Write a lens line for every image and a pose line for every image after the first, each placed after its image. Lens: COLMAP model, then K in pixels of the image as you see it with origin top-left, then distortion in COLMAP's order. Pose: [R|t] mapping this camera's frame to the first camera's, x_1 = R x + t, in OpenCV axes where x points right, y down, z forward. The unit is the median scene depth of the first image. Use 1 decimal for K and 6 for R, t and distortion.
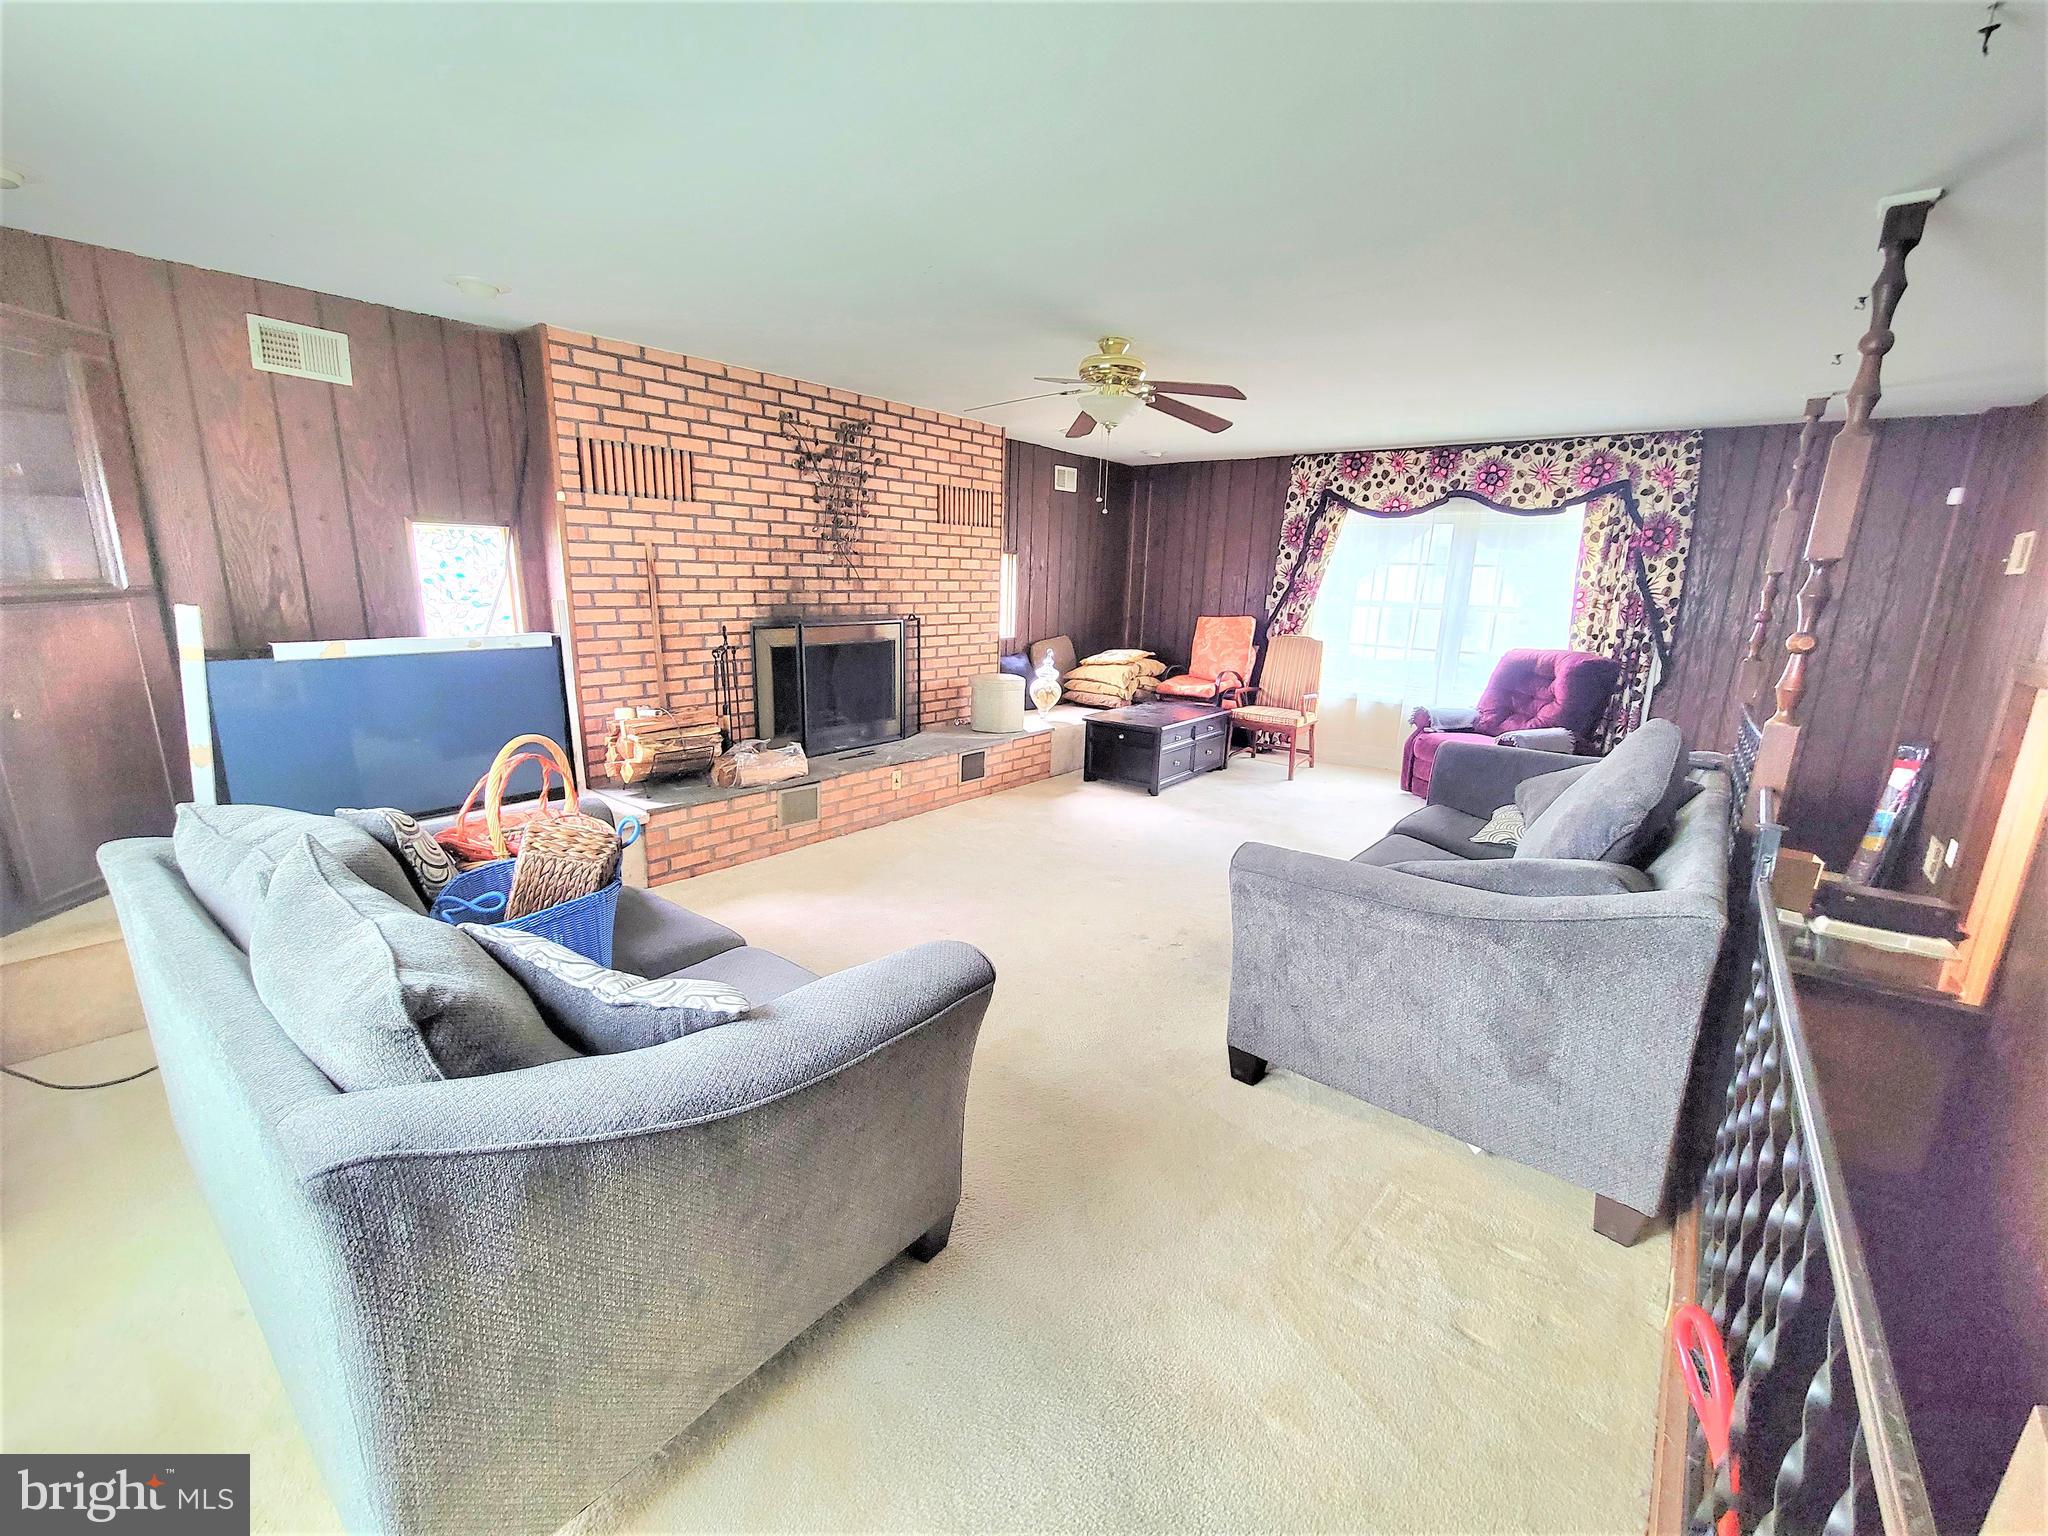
lens RADIAL K [[841.6, 0, 1010.0], [0, 841.6, 758.3], [0, 0, 1]] dist [0.002771, -0.001080]
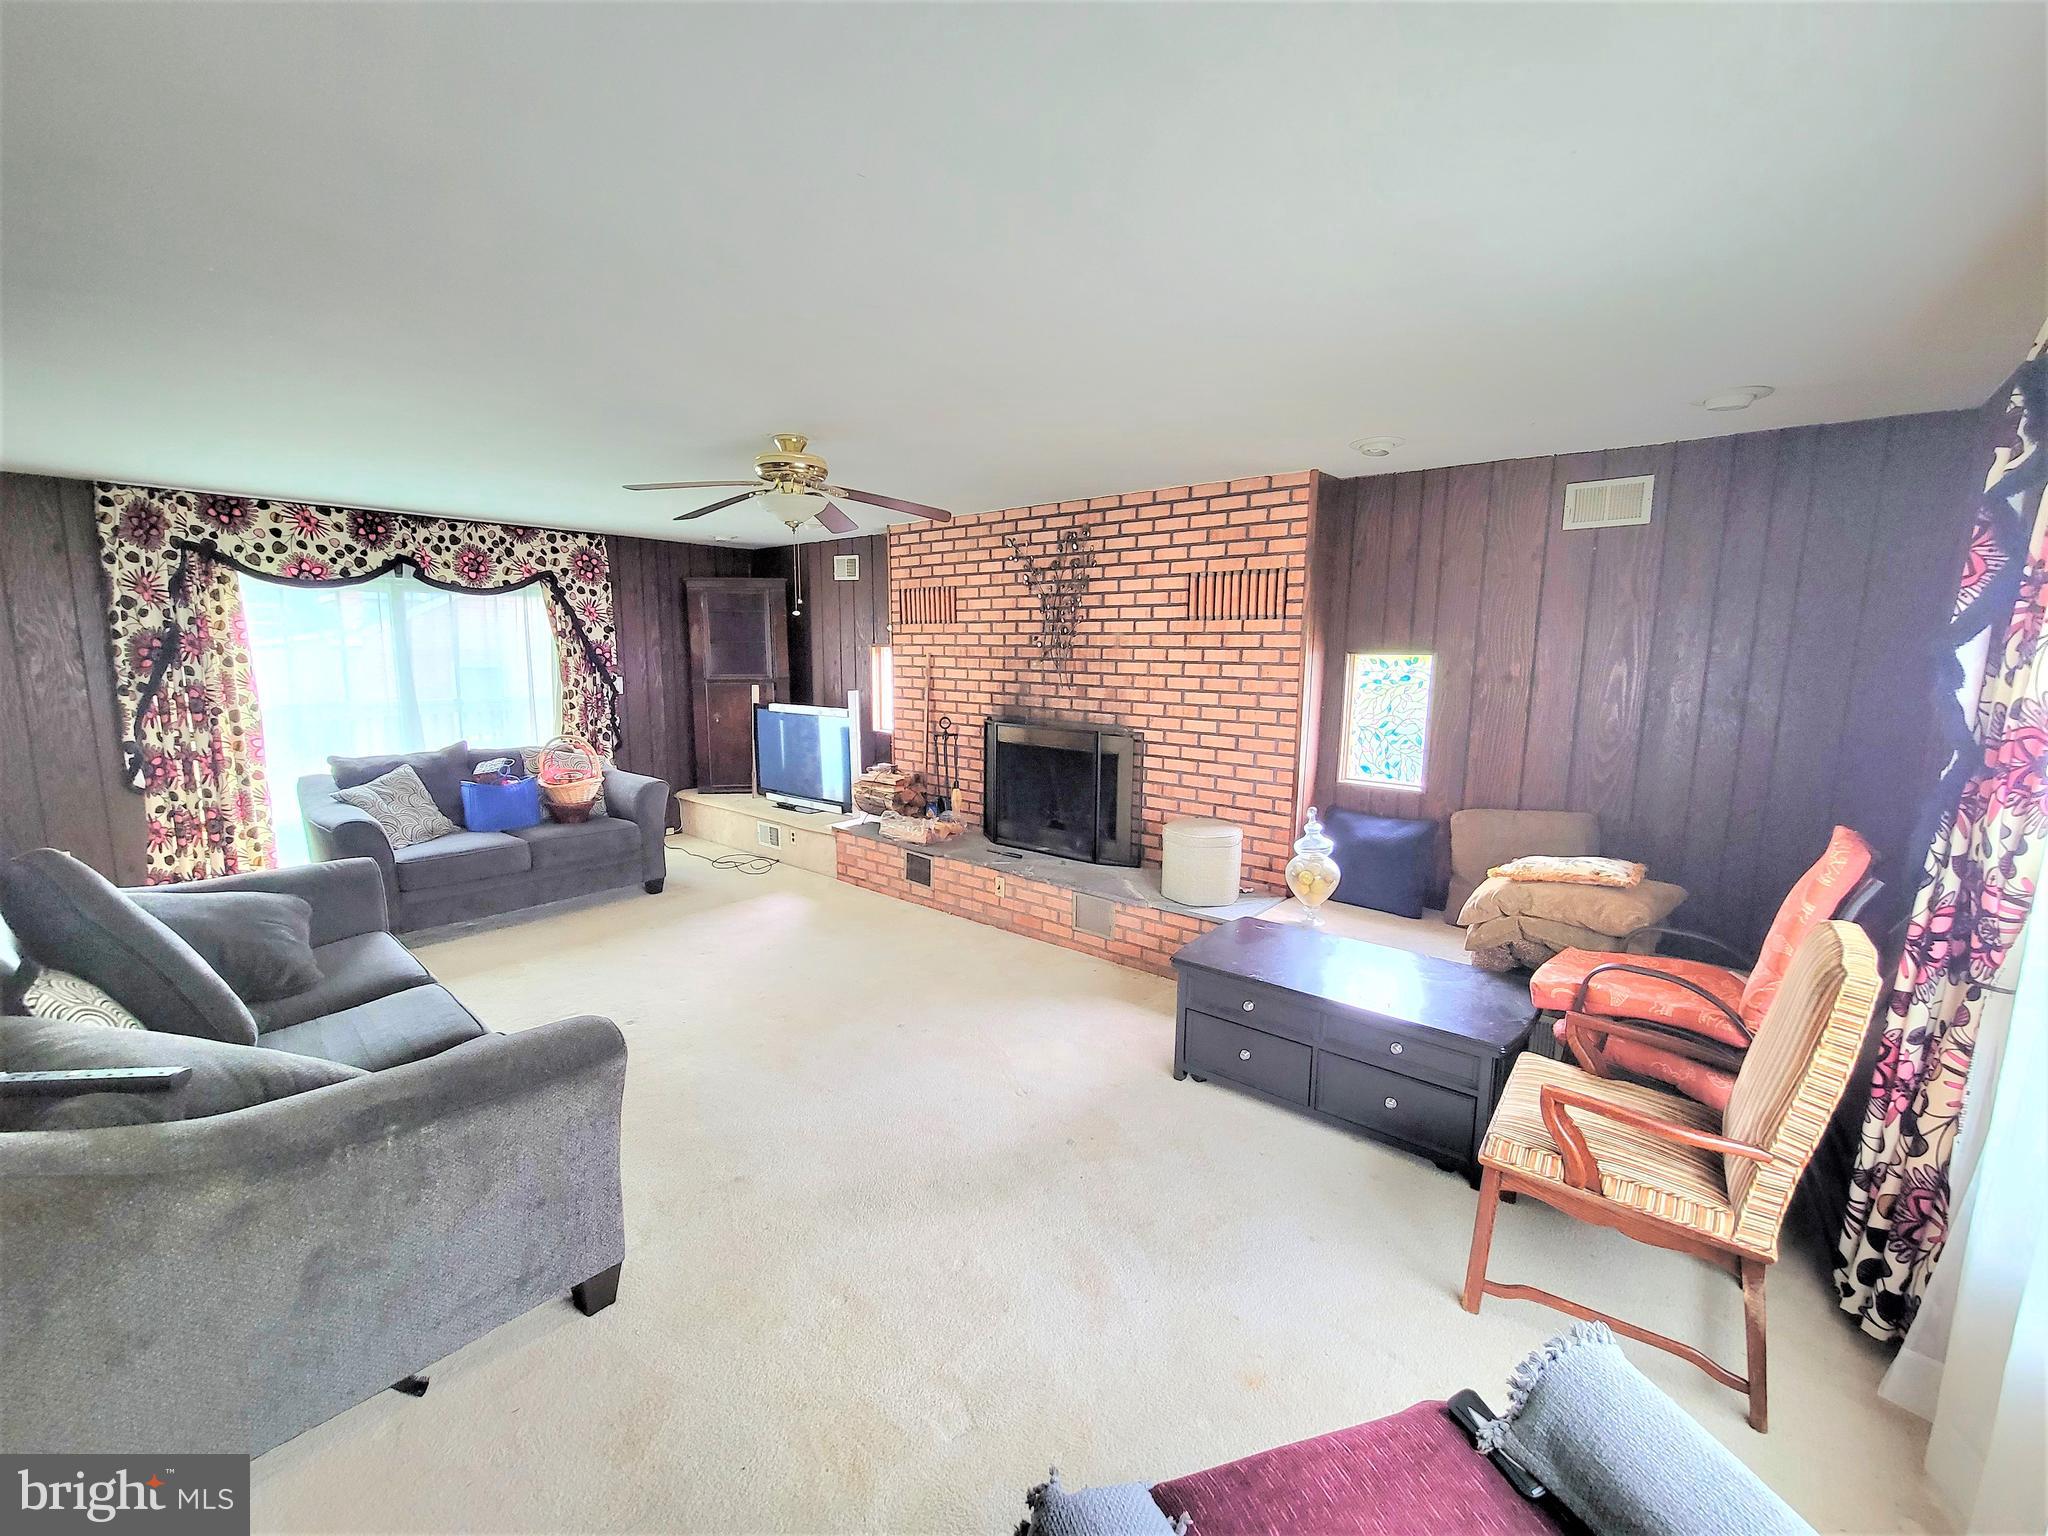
lens RADIAL K [[841.6, 0, 1005.6], [0, 841.6, 780.2], [0, 0, 1]] dist [0.002771, -0.001080]
pose [[-0.014821, 0.102838, -0.994588, 0.842382], [-0.249984, 0.962727, 0.103269, -0.199017], [0.968136, 0.250162, 0.011439, 0.995341]]
